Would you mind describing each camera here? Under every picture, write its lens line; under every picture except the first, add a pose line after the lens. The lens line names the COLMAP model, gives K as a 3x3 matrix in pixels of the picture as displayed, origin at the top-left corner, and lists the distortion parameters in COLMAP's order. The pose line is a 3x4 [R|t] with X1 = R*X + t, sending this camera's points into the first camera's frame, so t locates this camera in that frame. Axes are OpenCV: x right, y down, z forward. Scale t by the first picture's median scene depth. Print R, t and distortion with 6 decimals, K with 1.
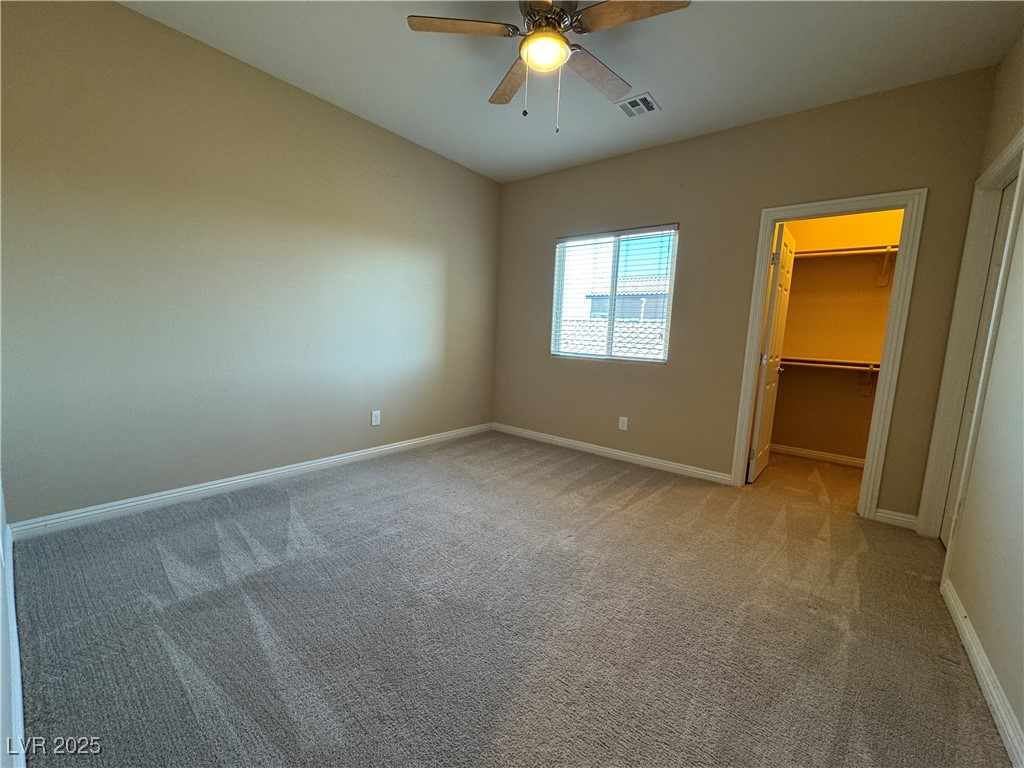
lens RADIAL K [[408.0, 0, 507.5], [0, 408.0, 383.5], [0, 0, 1]] dist [0.000820, -0.000226]
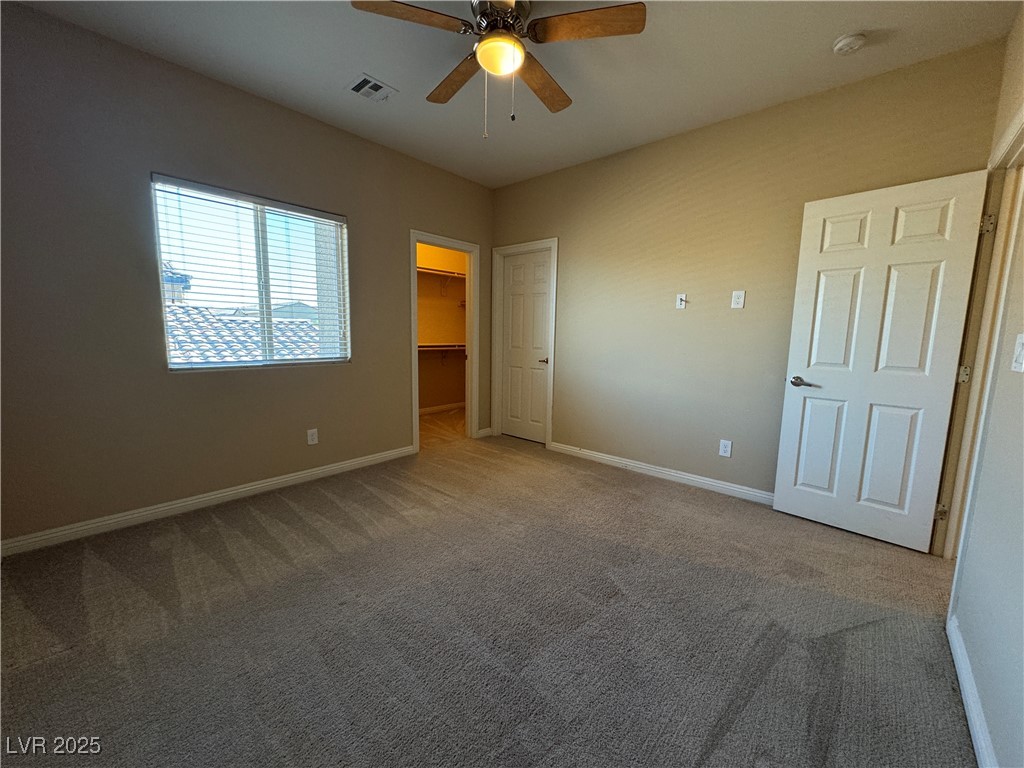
lens RADIAL K [[408.0, 0, 520.1], [0, 408.0, 386.2], [0, 0, 1]] dist [0.000820, -0.000226]
pose [[0.056362, -0.176822, 0.982628, -0.578082], [0.111671, 0.979133, 0.169788, -0.114971], [-0.992146, 0.100162, 0.074932, 0.553298]]
